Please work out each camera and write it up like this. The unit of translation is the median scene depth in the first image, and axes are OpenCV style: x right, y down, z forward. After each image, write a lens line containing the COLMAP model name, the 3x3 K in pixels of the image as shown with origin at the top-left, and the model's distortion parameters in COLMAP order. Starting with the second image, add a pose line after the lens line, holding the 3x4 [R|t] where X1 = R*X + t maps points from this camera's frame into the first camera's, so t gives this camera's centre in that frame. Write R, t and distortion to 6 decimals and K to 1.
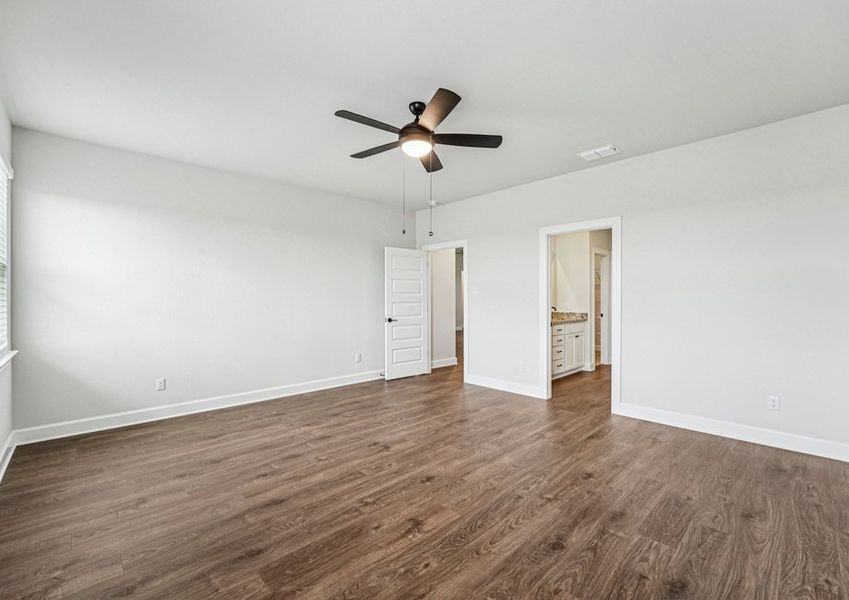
lens RADIAL K [[370.6, 0, 424.5], [0, 370.6, 300.0], [0, 0, 1]] dist [-0.002182, -0.000333]
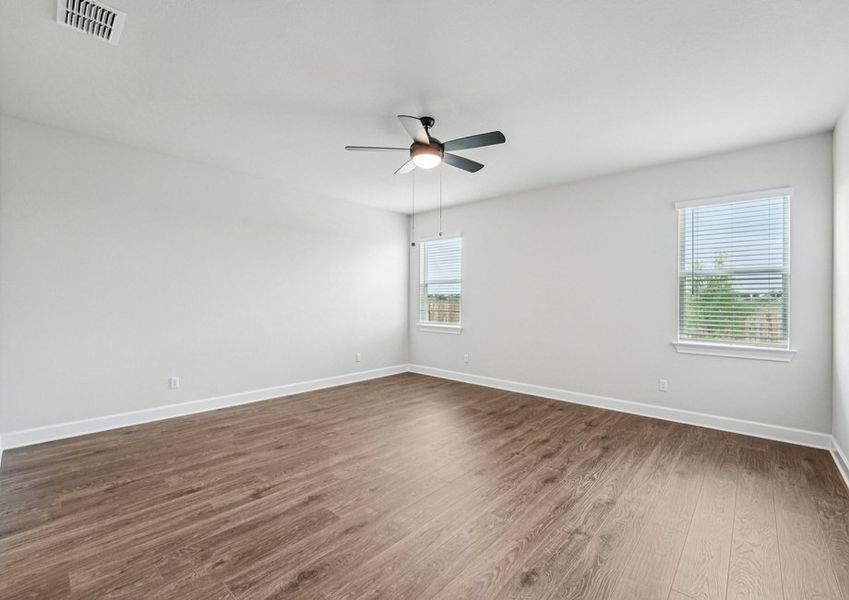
lens RADIAL K [[370.6, 0, 424.5], [0, 370.6, 300.0], [0, 0, 1]] dist [-0.002182, -0.000333]
pose [[-0.998288, -0.005484, -0.058234, 0.047679], [-0.005863, 0.999963, 0.006340, -0.010526], [0.058197, 0.006670, -0.998283, 2.037500]]
